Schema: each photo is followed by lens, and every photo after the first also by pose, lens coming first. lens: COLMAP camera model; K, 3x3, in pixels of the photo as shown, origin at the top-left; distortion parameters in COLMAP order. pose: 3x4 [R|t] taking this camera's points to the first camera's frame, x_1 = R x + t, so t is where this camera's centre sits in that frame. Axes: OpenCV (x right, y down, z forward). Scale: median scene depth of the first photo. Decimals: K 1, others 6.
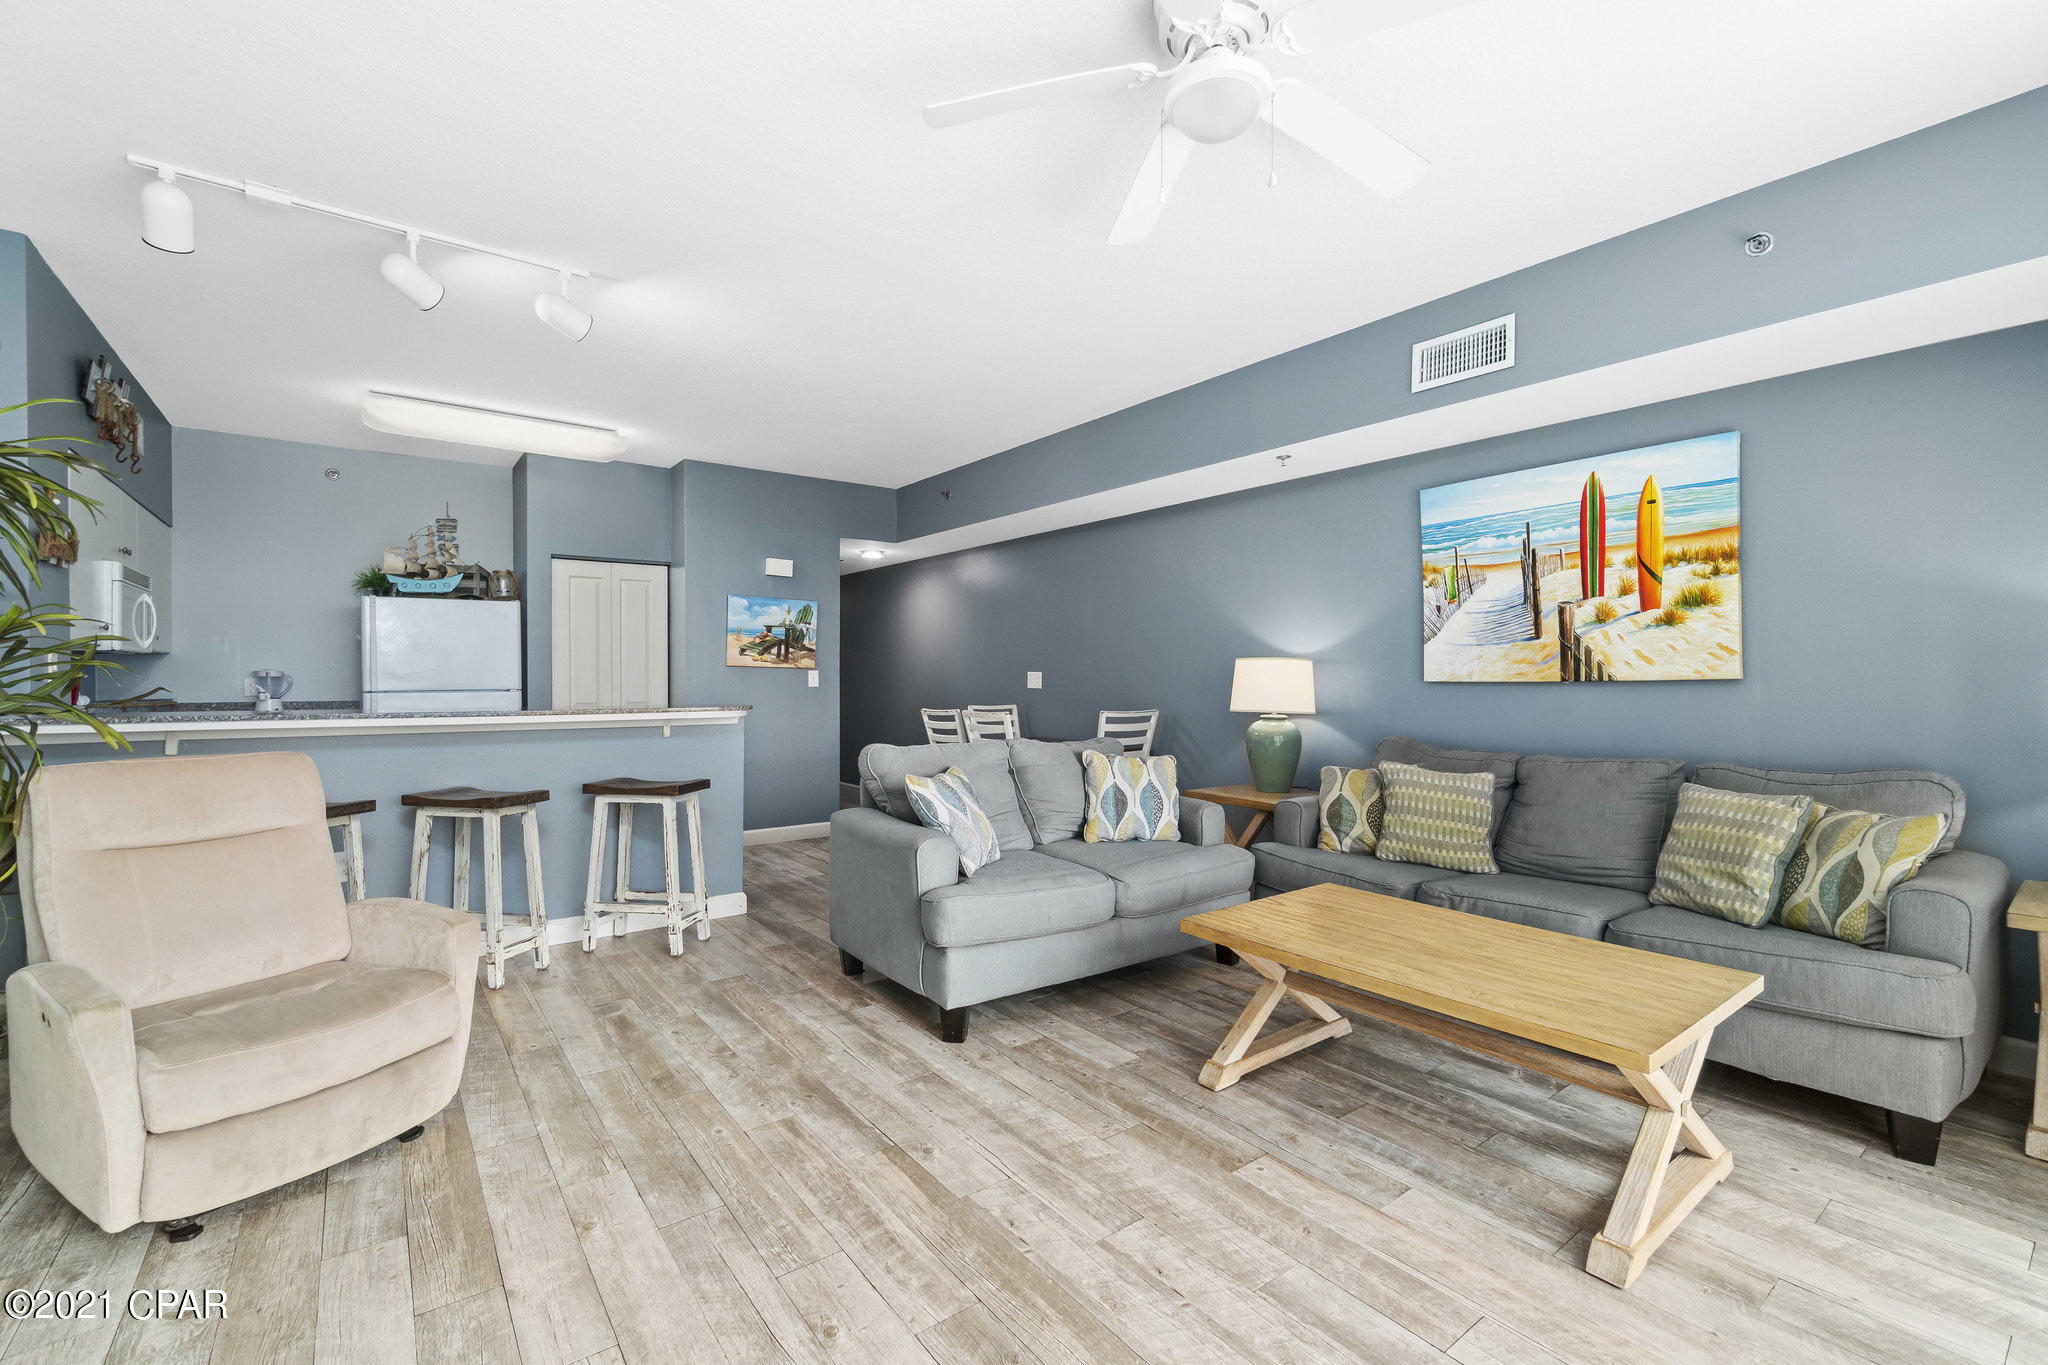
lens RADIAL K [[884.4, 0, 1027.8], [0, 884.4, 683.6], [0, 0, 1]] dist [-0.005607, 0.002518]
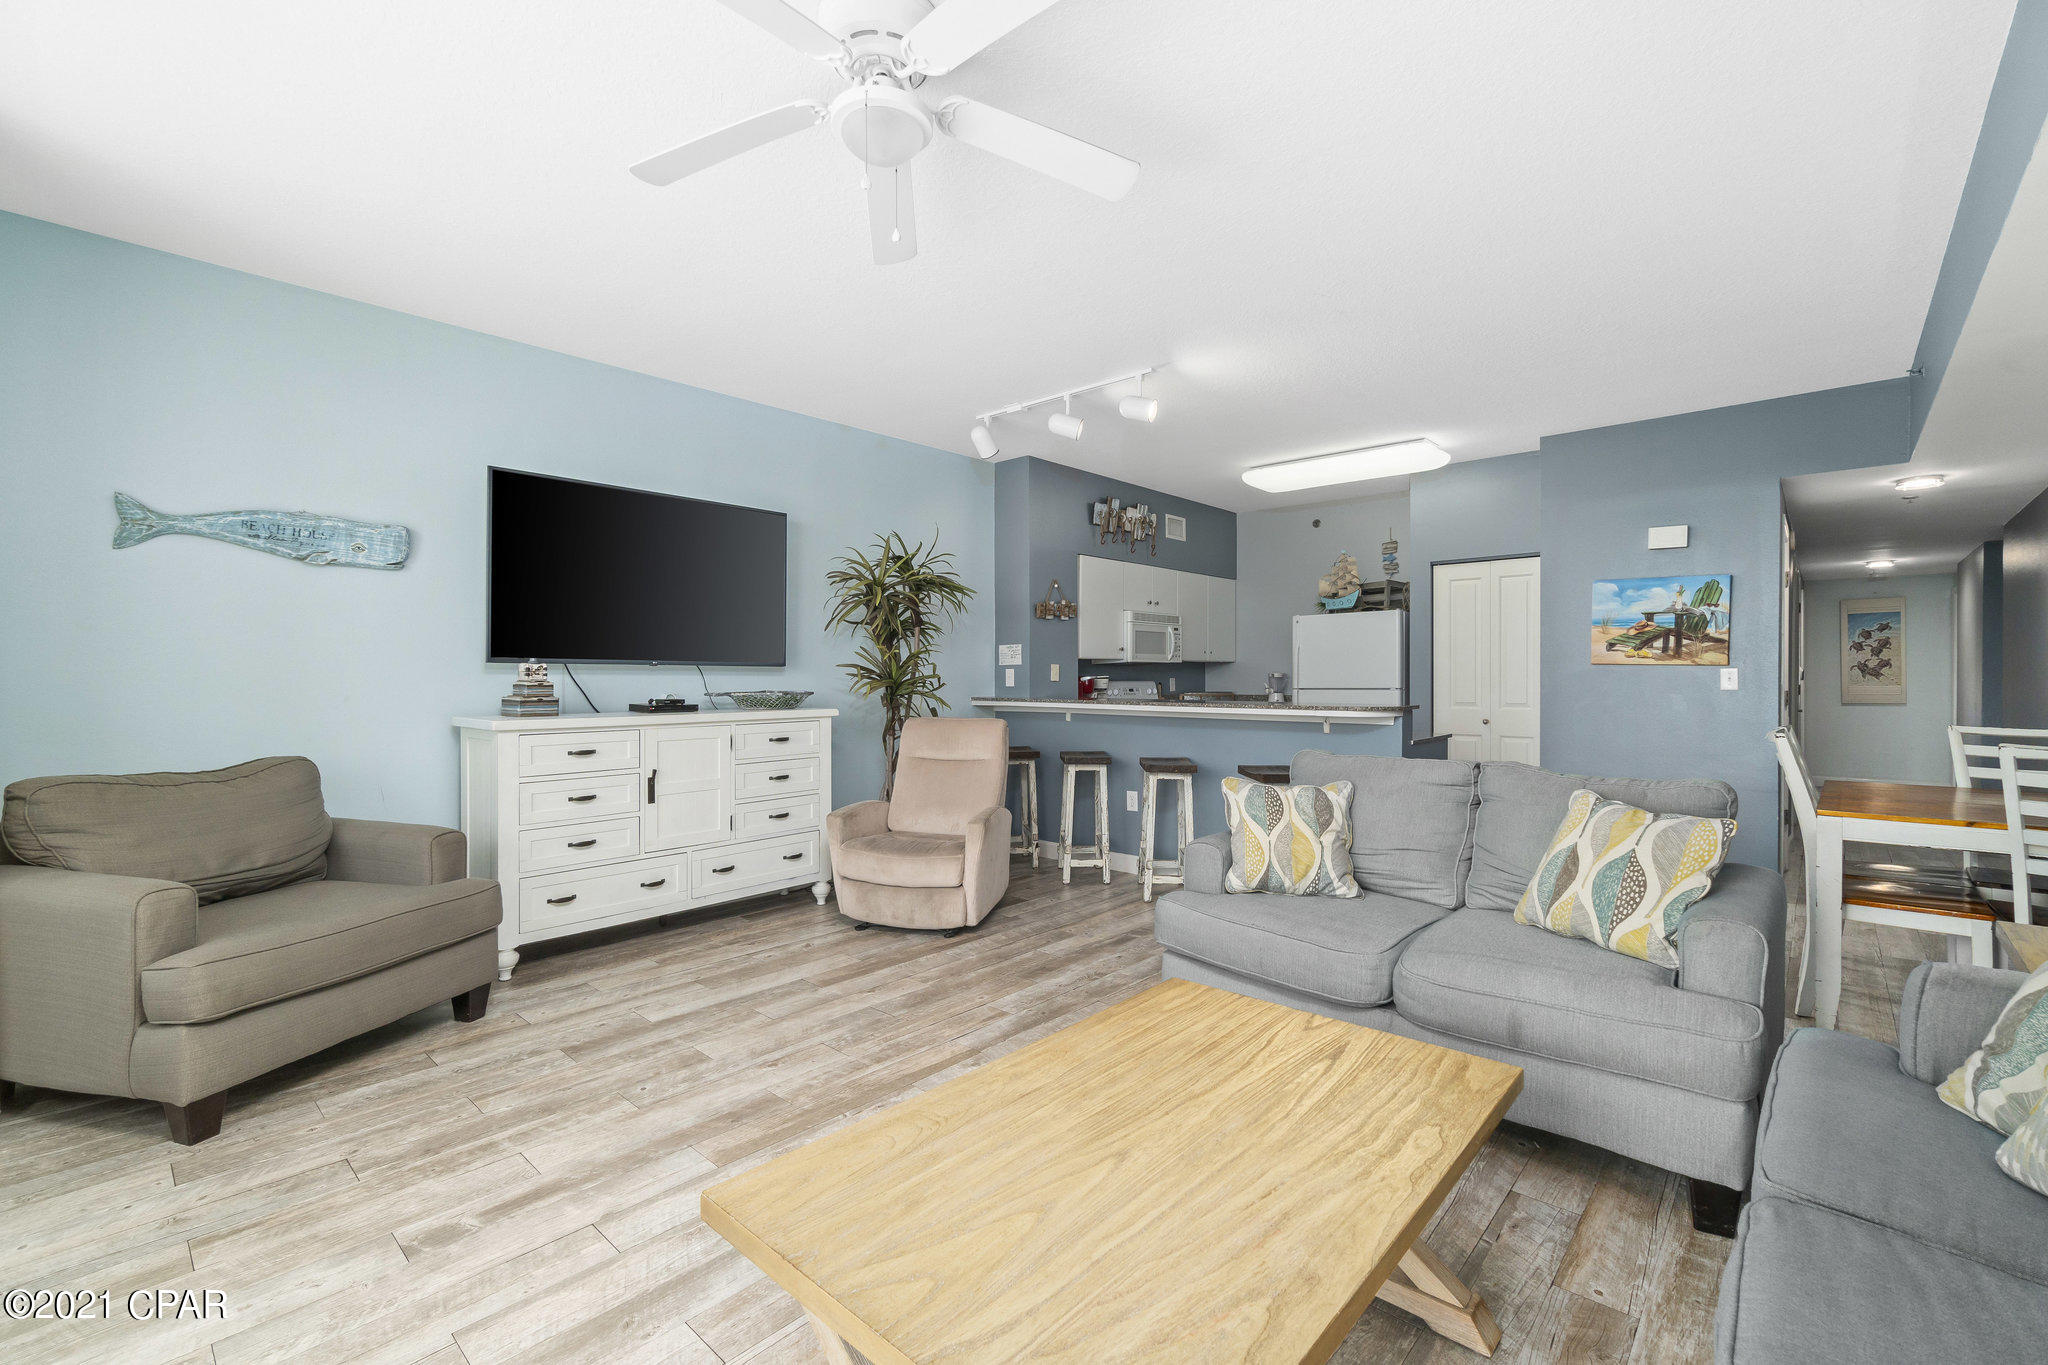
lens RADIAL K [[884.4, 0, 1023.8], [0, 884.4, 682.7], [0, 0, 1]] dist [-0.005607, 0.002518]
pose [[0.183409, 0.005495, -0.983021, 0.747187], [-0.006661, 0.999968, 0.004347, -0.003703], [0.983014, 0.005751, 0.183440, 0.569764]]
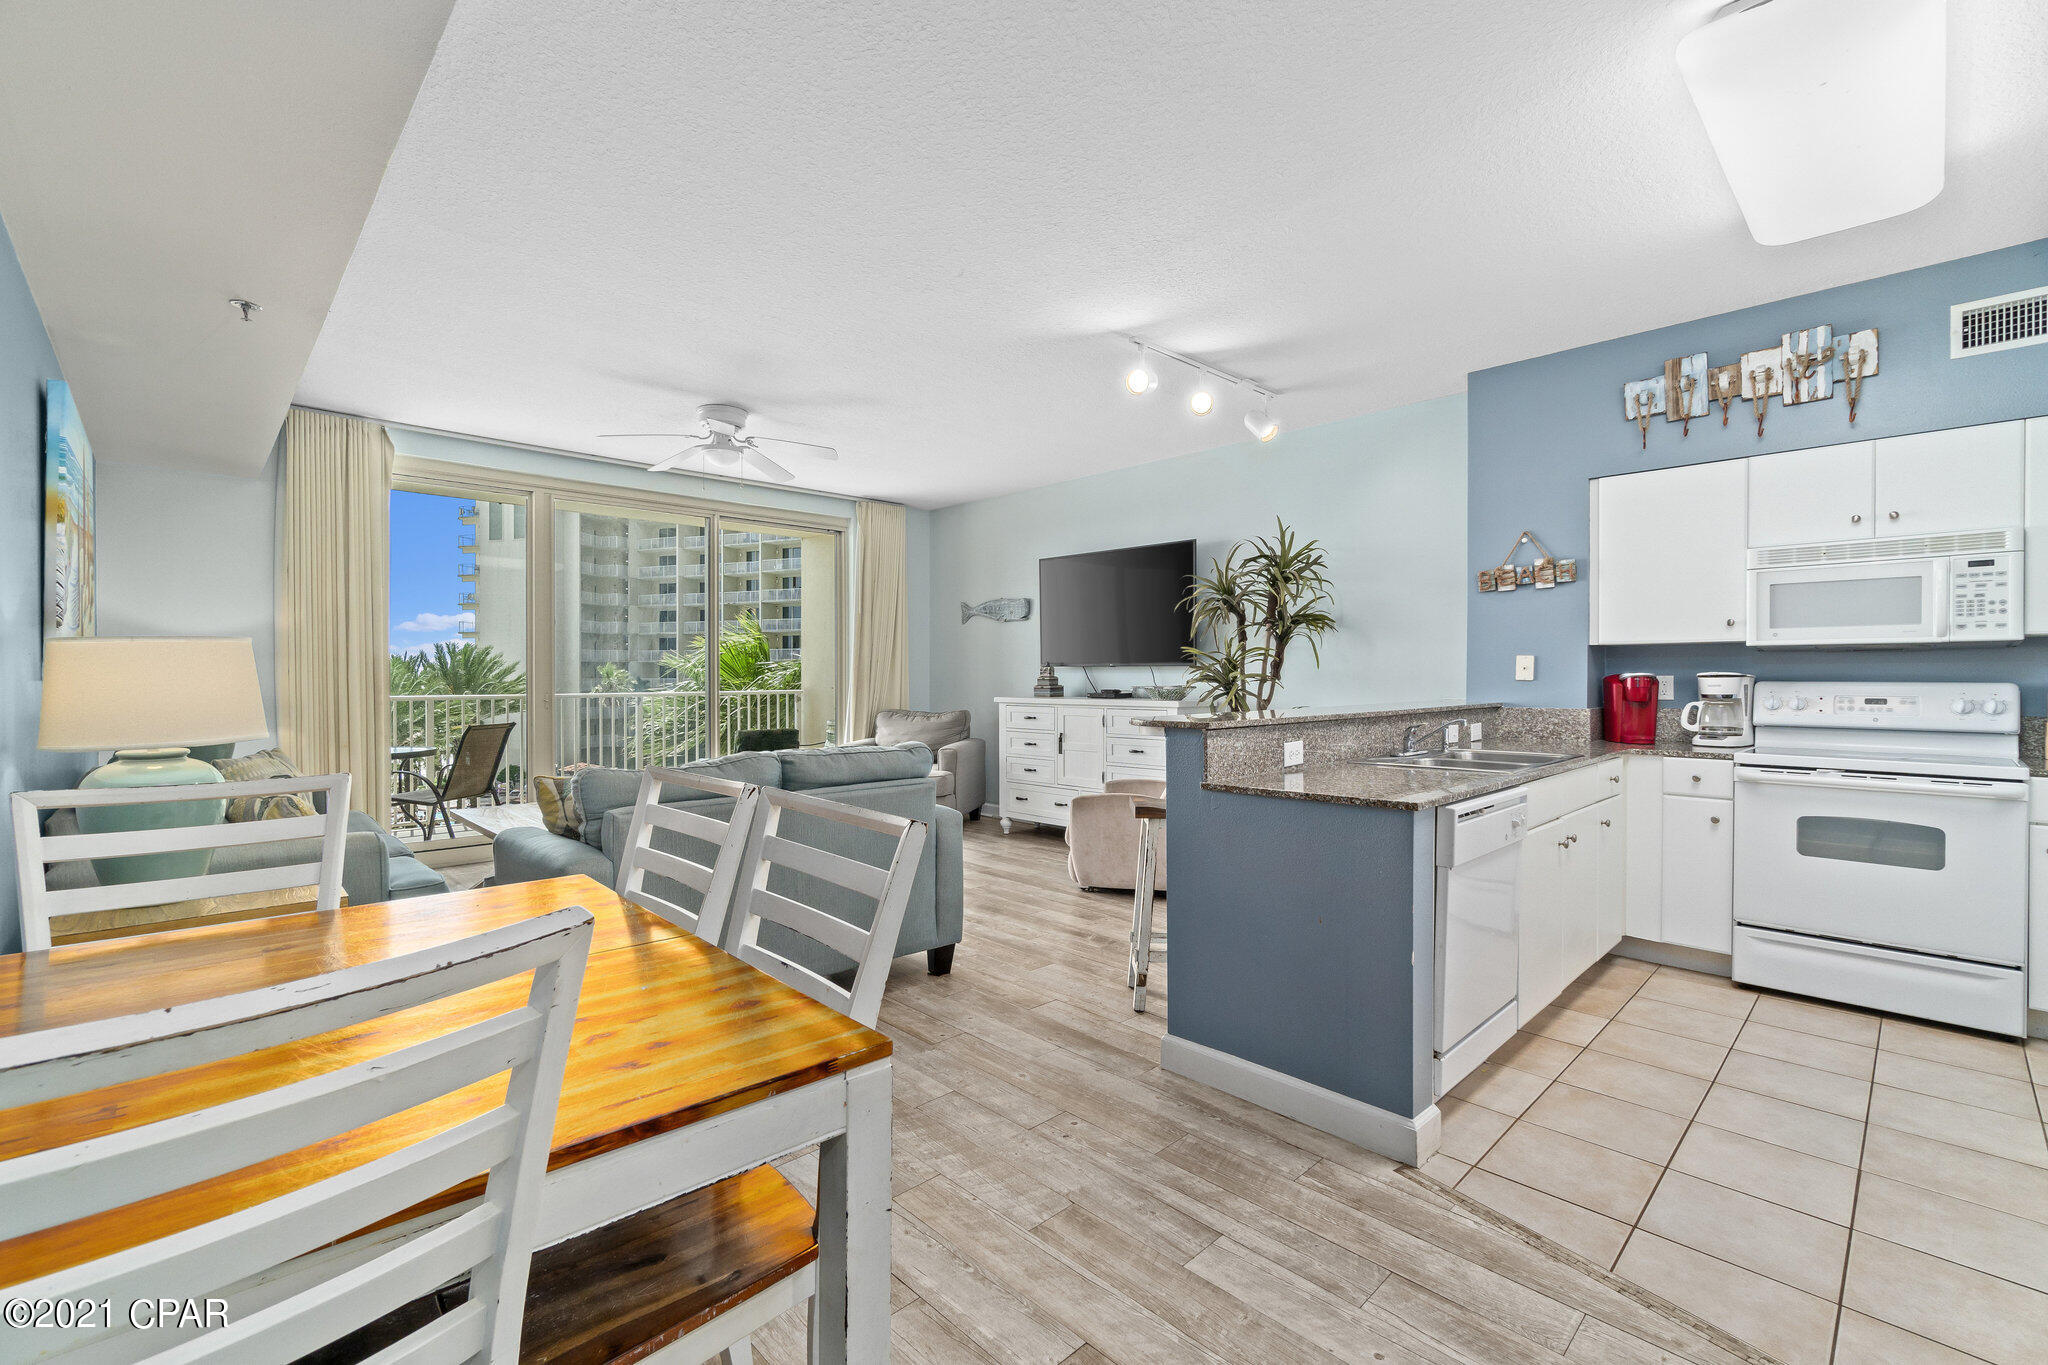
lens RADIAL K [[884.4, 0, 1026.2], [0, 884.4, 681.5], [0, 0, 1]] dist [-0.005607, 0.002518]
pose [[-0.992816, 0.000313, -0.119654, -0.212540], [-0.001400, 0.999898, 0.014229, -0.014547], [0.119646, 0.014294, -0.992714, 2.153660]]
